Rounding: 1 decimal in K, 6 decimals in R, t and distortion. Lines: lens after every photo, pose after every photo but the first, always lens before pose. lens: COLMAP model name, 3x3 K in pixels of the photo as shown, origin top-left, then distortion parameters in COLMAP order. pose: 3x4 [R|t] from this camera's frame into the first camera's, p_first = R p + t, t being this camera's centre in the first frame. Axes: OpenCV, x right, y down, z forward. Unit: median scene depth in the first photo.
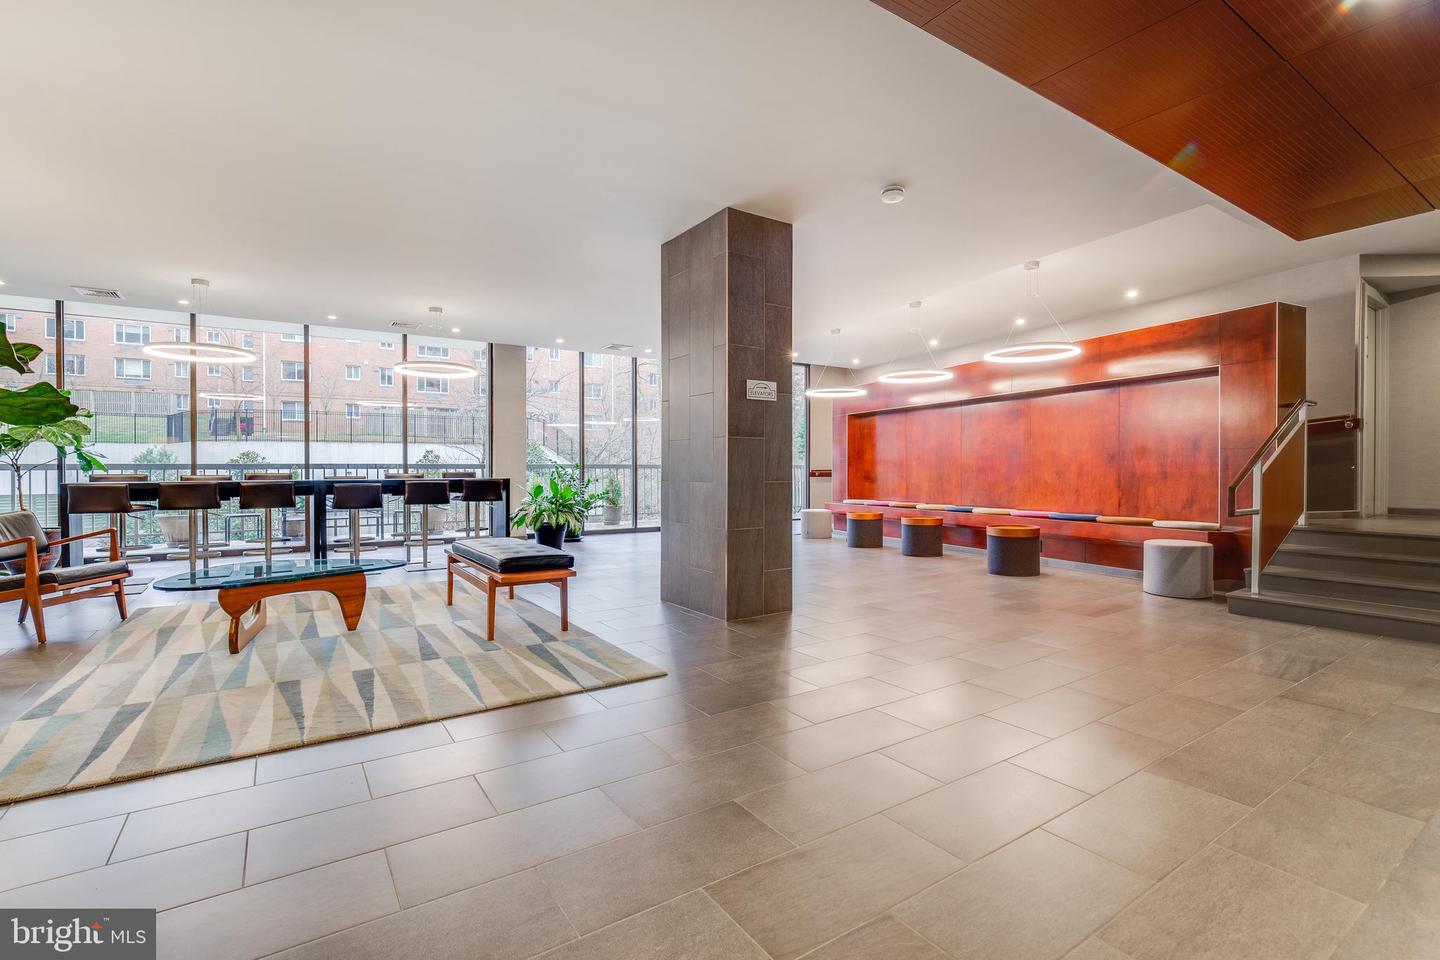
lens RADIAL K [[667.5, 0, 724.7], [0, 667.5, 475.8], [0, 0, 1]] dist [-0.004813, -0.000240]
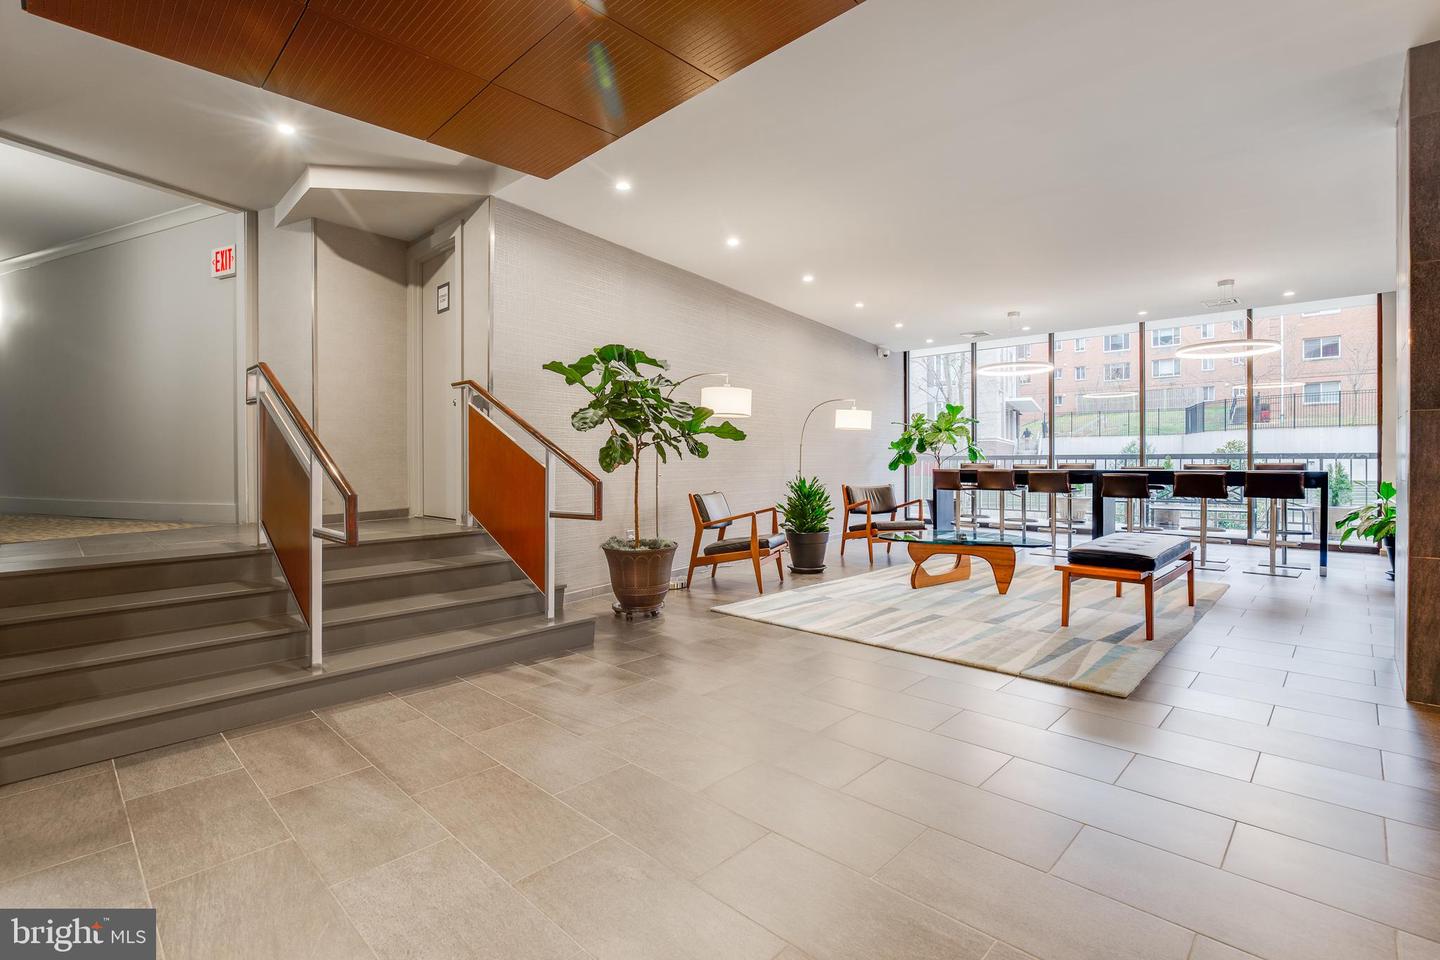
lens RADIAL K [[667.5, 0, 725.5], [0, 667.5, 470.6], [0, 0, 1]] dist [-0.004813, -0.000240]
pose [[0.224324, 0.015517, -0.974391, 0.280348], [-0.006255, 0.999876, 0.014483, -0.003412], [0.974494, 0.002846, 0.224393, 0.133210]]
